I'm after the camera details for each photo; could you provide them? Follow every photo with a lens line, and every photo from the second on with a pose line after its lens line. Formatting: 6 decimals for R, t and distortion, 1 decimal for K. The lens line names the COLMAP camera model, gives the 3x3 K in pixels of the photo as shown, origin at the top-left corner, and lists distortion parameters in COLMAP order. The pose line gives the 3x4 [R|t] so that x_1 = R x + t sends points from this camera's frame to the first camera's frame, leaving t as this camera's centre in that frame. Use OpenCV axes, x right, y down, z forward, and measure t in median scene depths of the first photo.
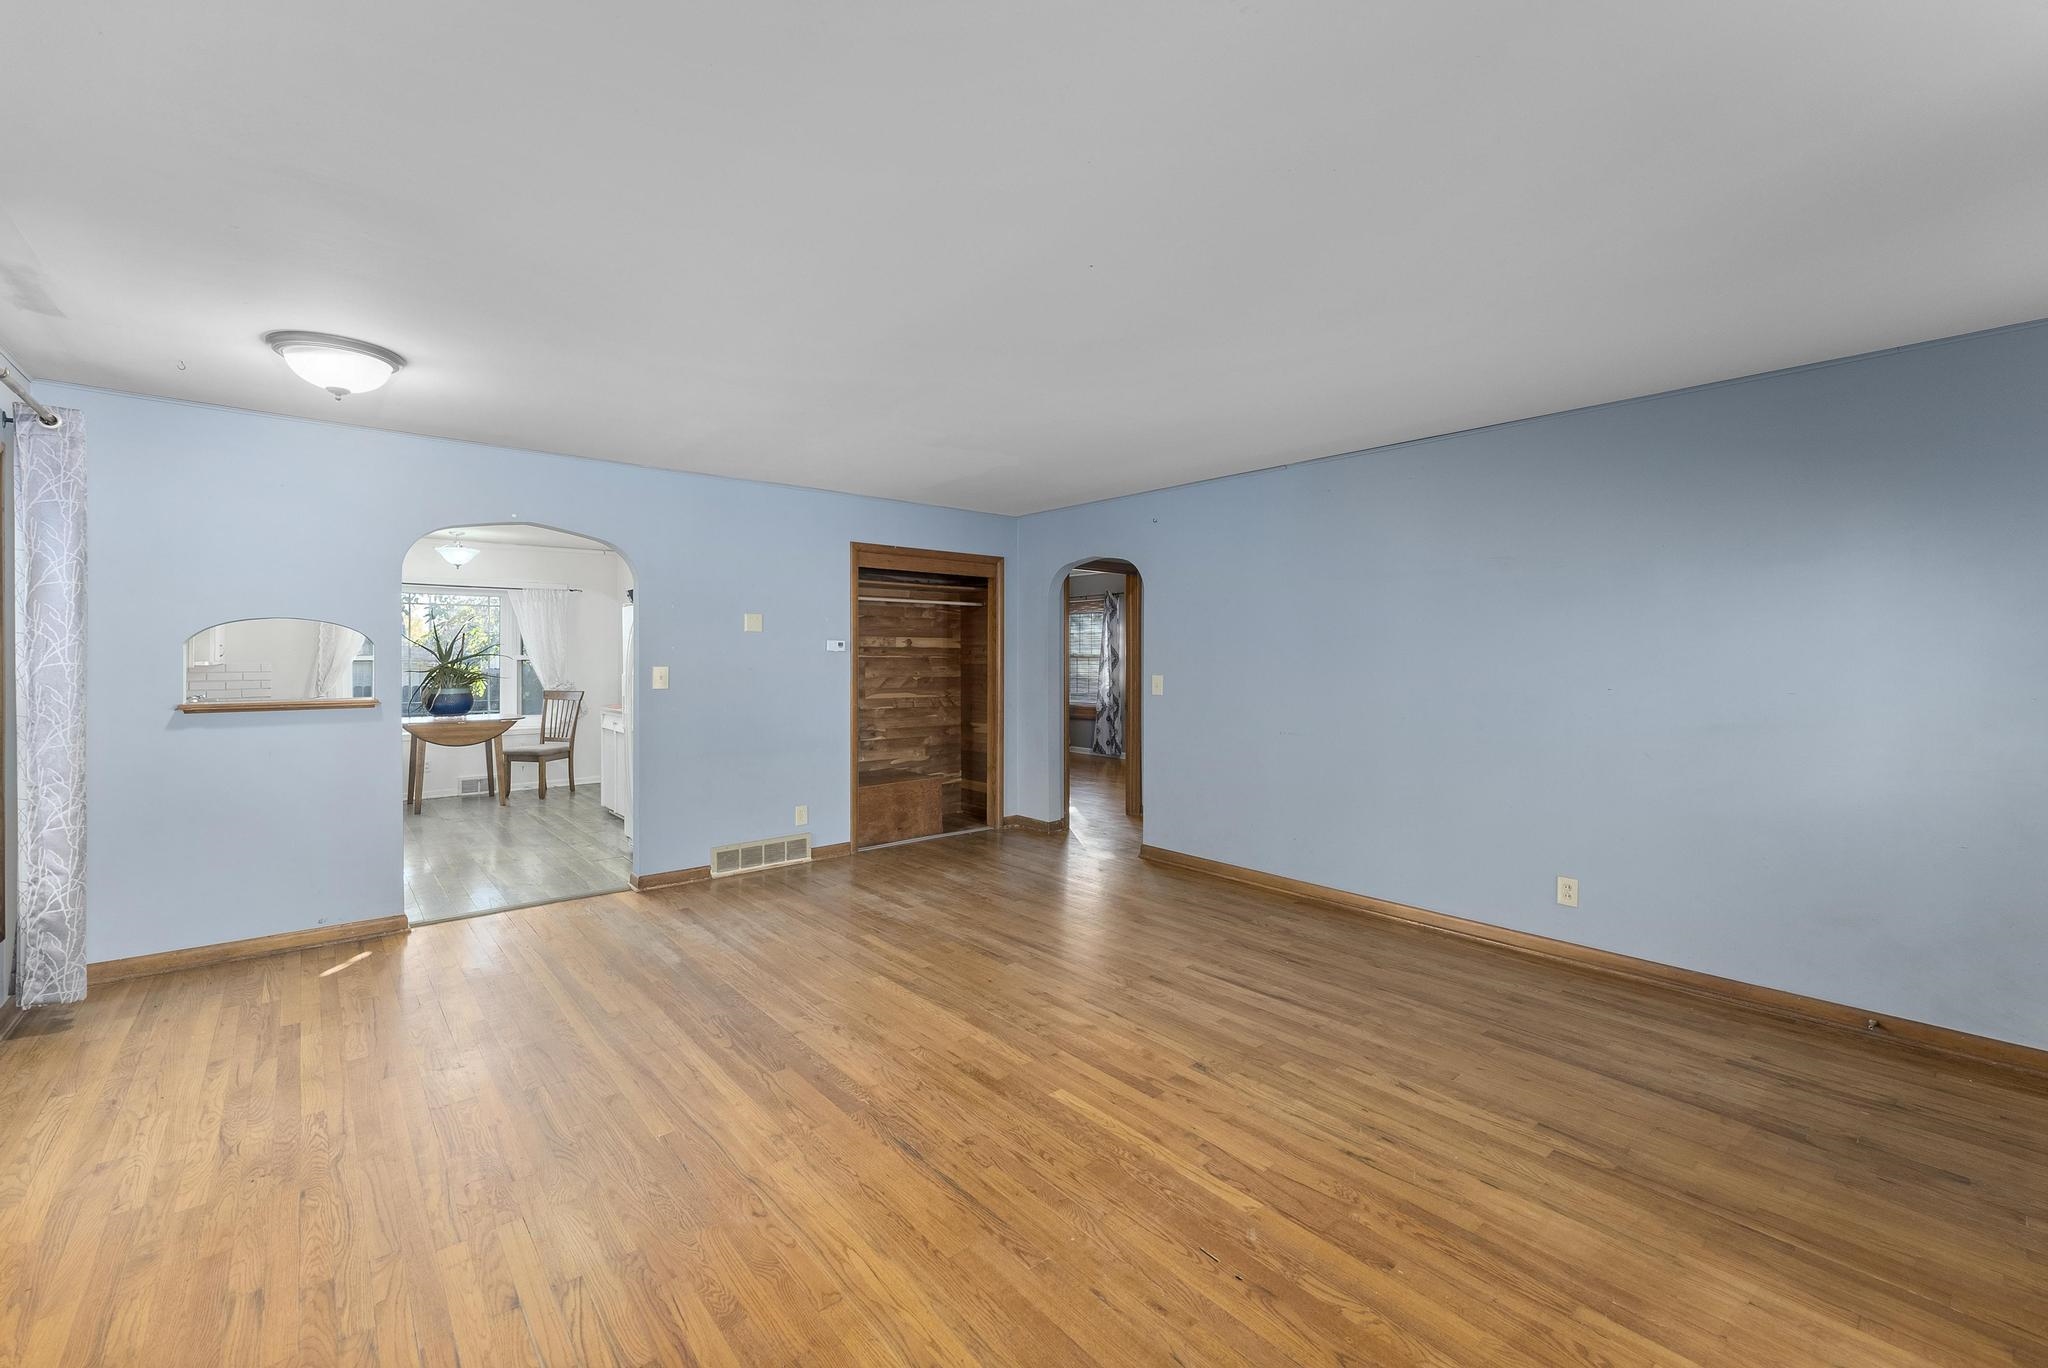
lens RADIAL K [[836.1, 0, 1023.5], [0, 836.1, 664.3], [0, 0, 1]] dist [0.002640, 0.000521]
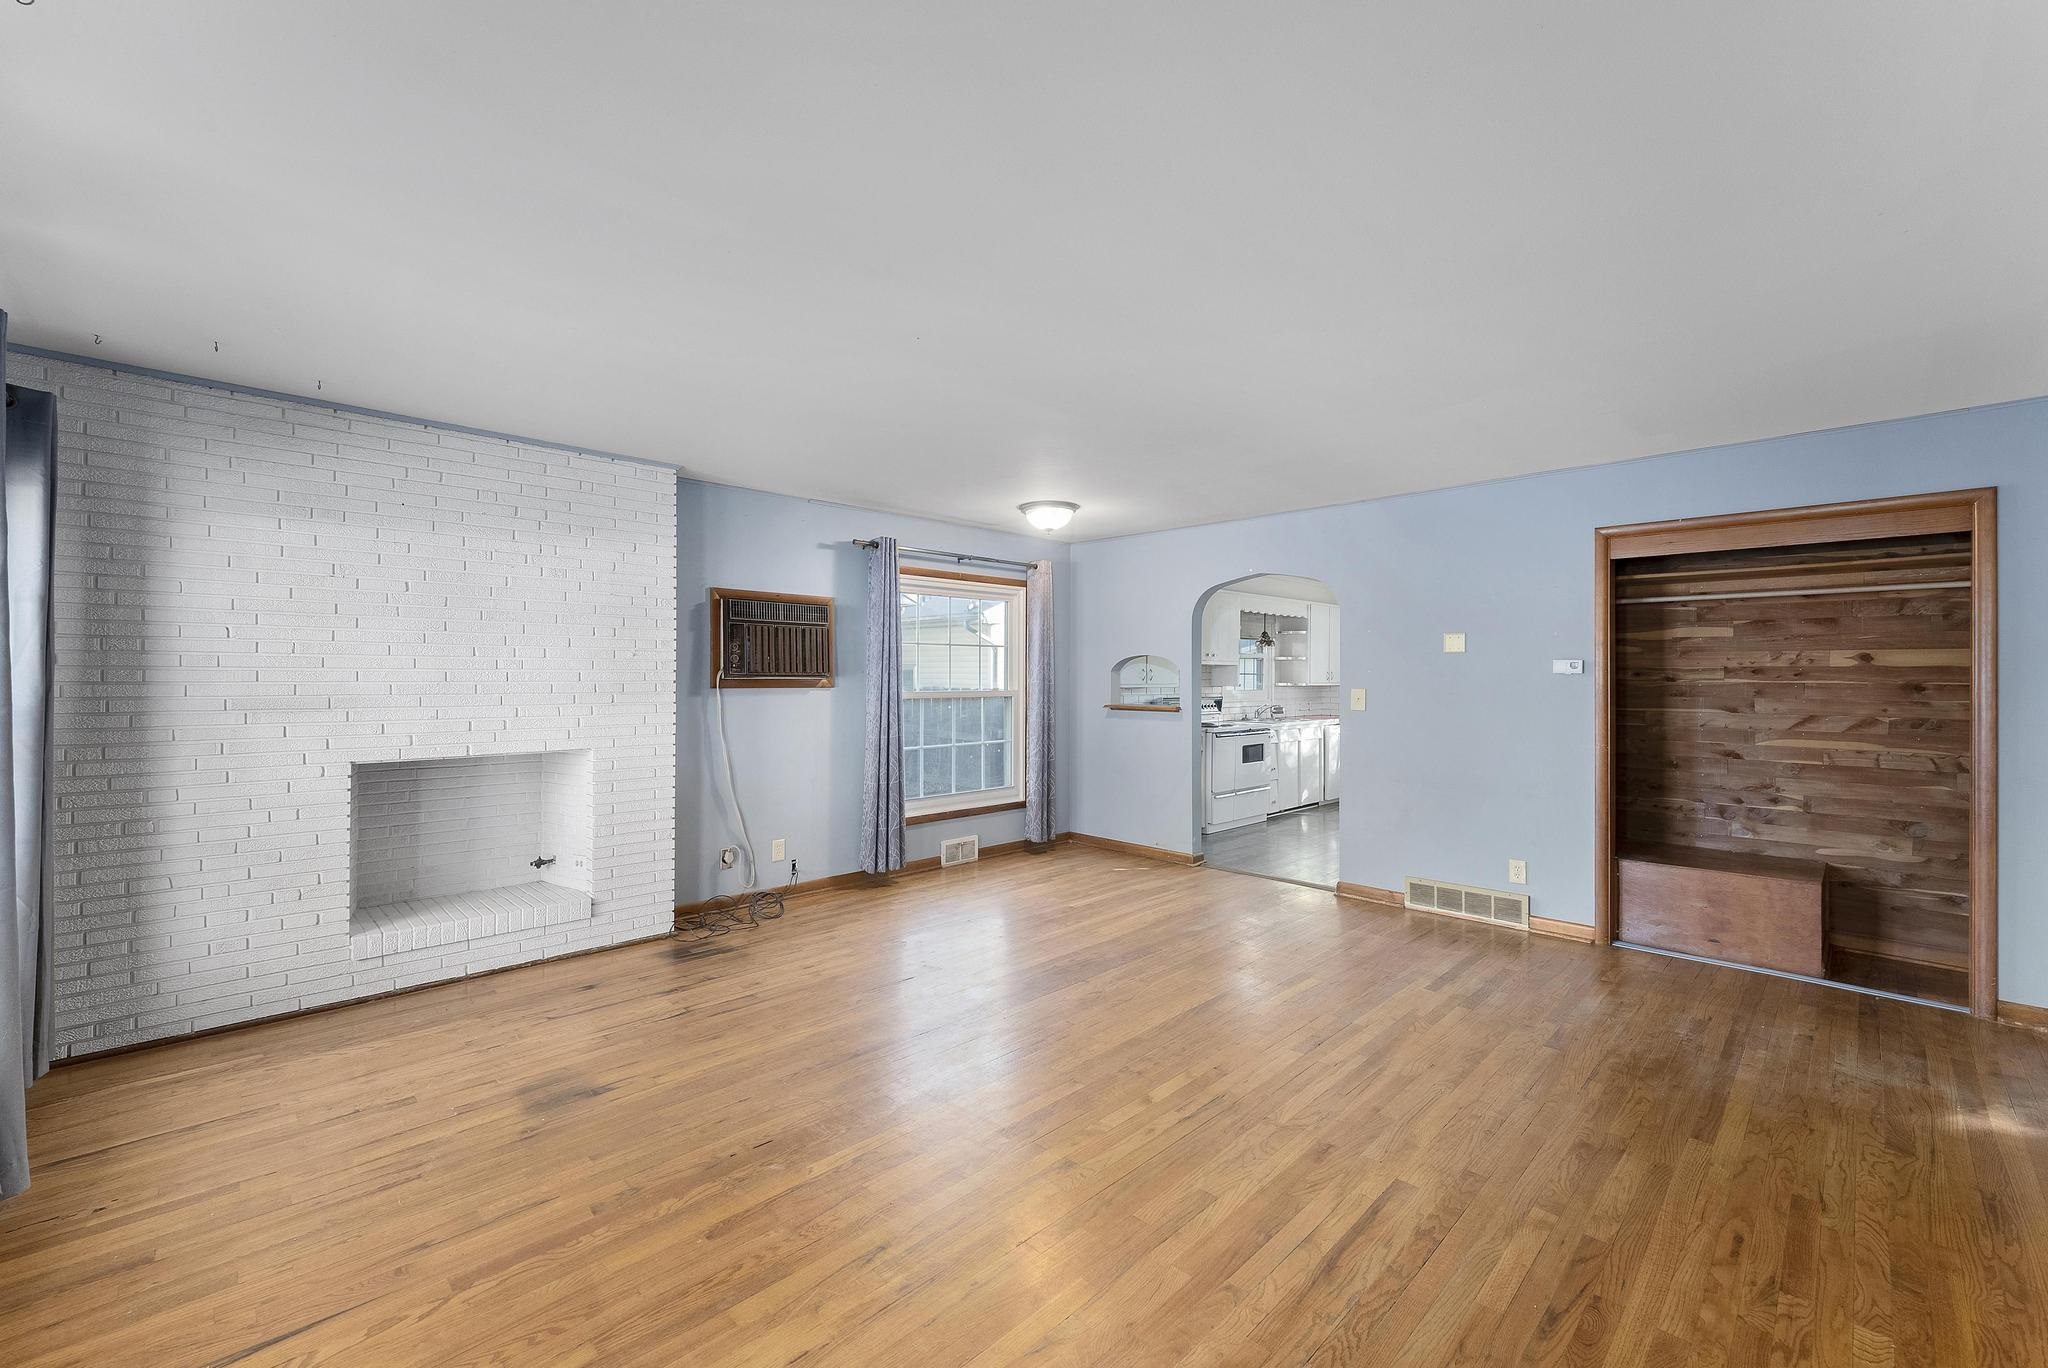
lens RADIAL K [[836.1, 0, 1024.1], [0, 836.1, 679.2], [0, 0, 1]] dist [0.002640, 0.000521]
pose [[0.074887, 0.000614, -0.997192, 0.739085], [-0.015632, 0.999878, -0.000558, -0.002919], [0.997069, 0.015630, 0.074888, 0.628370]]
